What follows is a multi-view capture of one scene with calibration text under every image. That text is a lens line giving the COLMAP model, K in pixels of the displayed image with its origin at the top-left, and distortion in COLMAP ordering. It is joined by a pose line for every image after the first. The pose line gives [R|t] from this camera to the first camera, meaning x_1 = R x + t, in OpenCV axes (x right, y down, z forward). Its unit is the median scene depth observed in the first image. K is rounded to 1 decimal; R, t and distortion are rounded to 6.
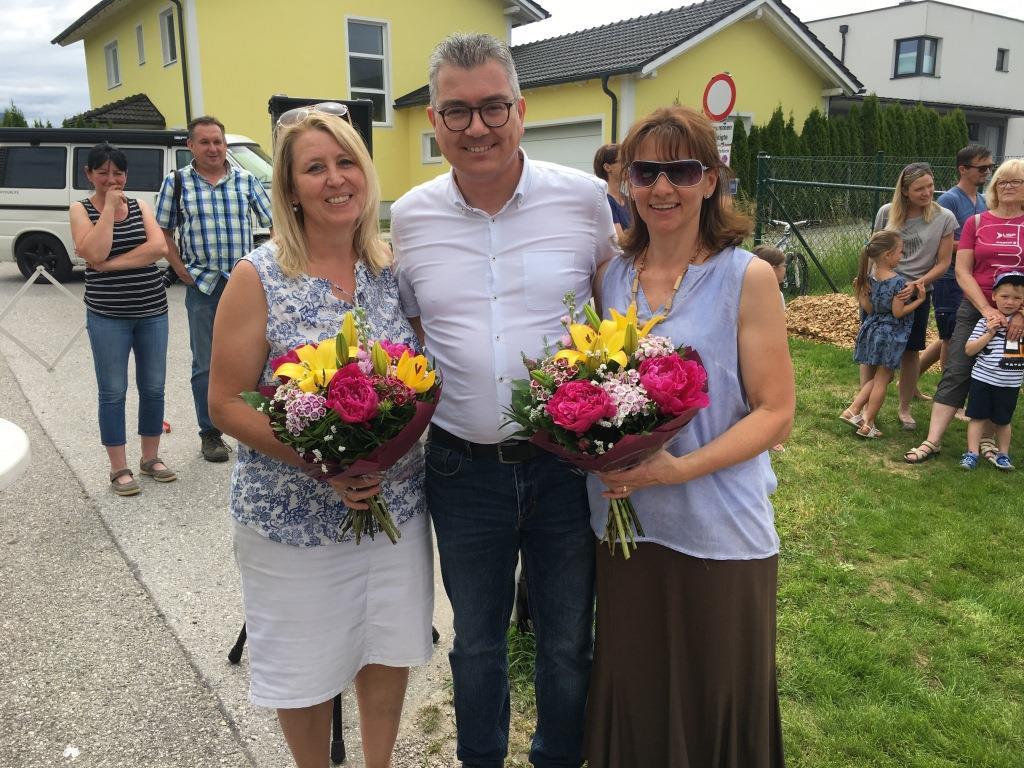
lens RADIAL K [[868.5, 0, 508.5], [0, 868.5, 381.0], [0, 0, 1]] dist [0.094267, -0.131802]
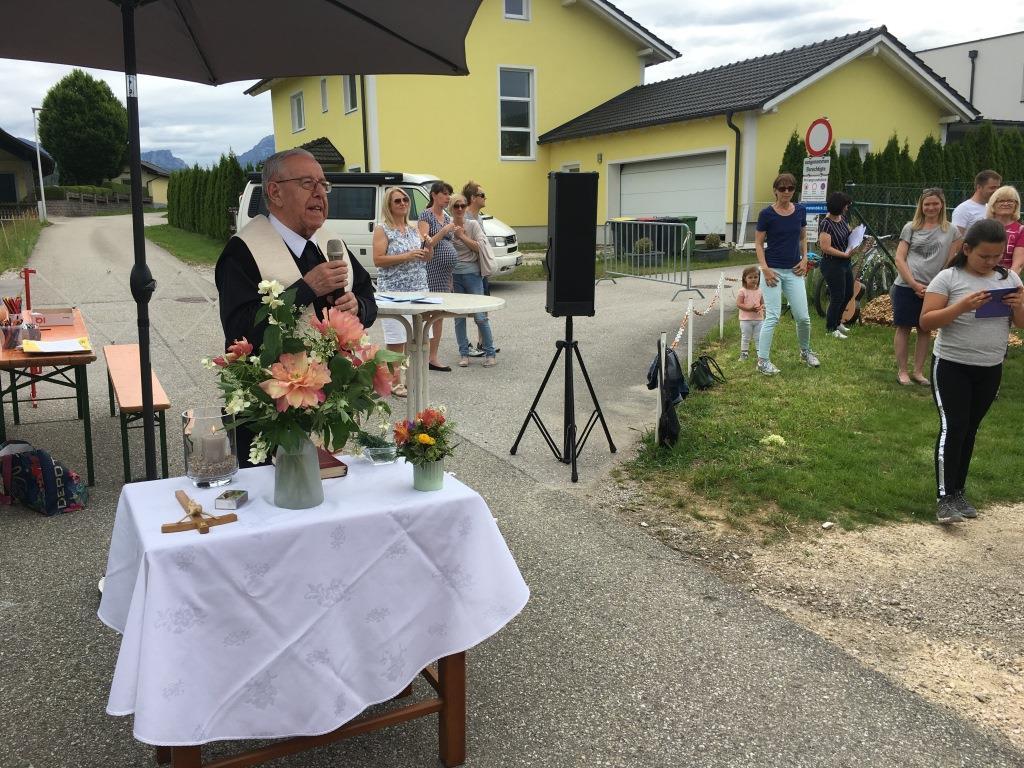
lens RADIAL K [[868.5, 0, 508.5], [0, 868.5, 381.0], [0, 0, 1]] dist [0.094267, -0.131802]
pose [[0.989987, 0.014690, -0.140393, -0.006894], [-0.018635, 0.999467, -0.026822, 0.028888], [0.139924, 0.029169, 0.989733, -0.129613]]
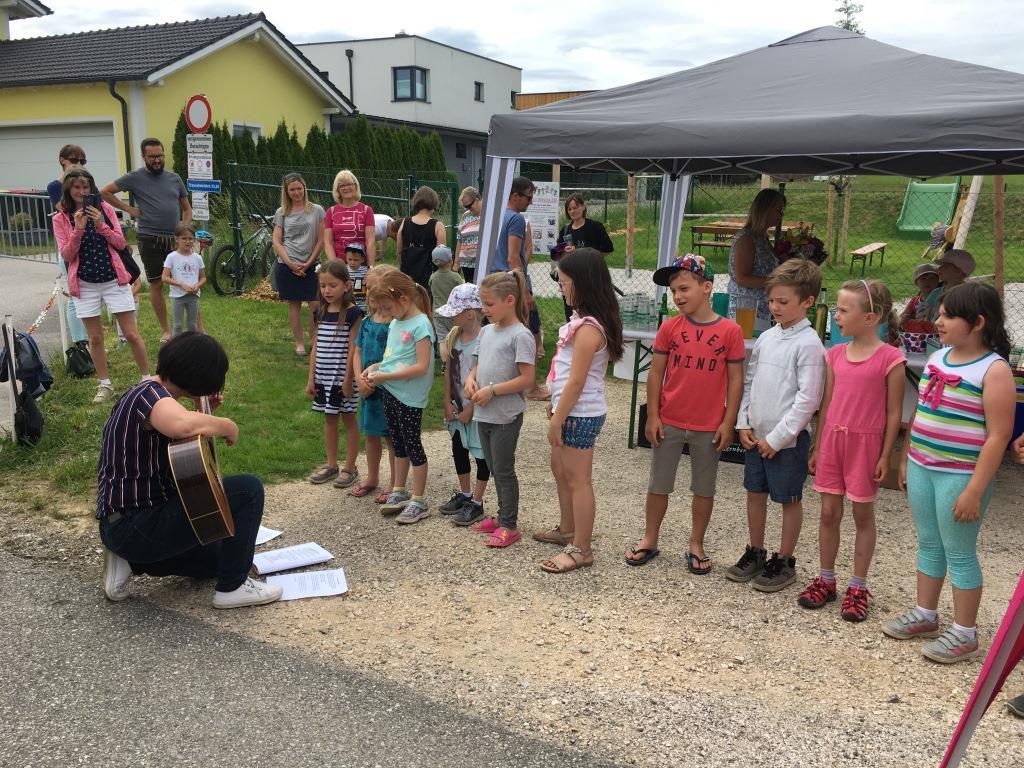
lens RADIAL K [[868.5, 0, 508.5], [0, 868.5, 381.0], [0, 0, 1]] dist [0.094267, -0.131802]
pose [[0.882644, -0.081794, 0.462871, 0.009637], [0.084569, 0.996308, 0.014794, 0.031211], [-0.462372, 0.026087, 0.886302, -0.130143]]
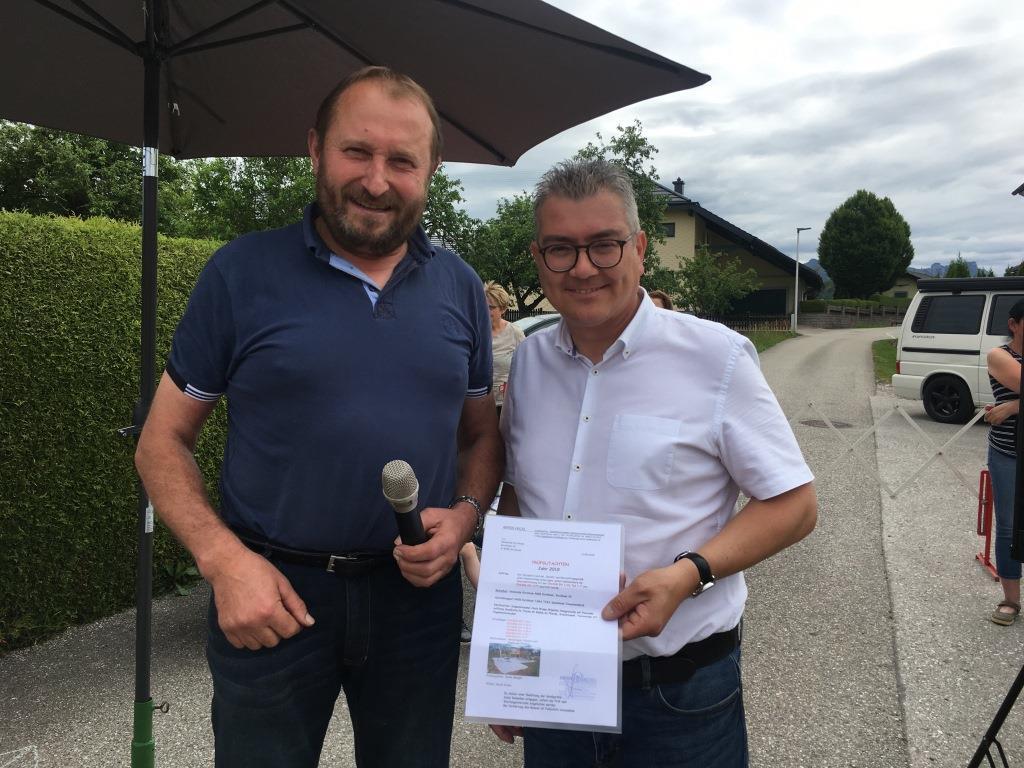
lens RADIAL K [[868.5, 0, 508.5], [0, 868.5, 381.0], [0, 0, 1]] dist [0.094267, -0.131802]
pose [[0.555452, 0.053417, -0.829831, 0.030376], [-0.184916, 0.980882, -0.060634, 0.000231], [0.810728, 0.187128, 0.554711, -0.005237]]
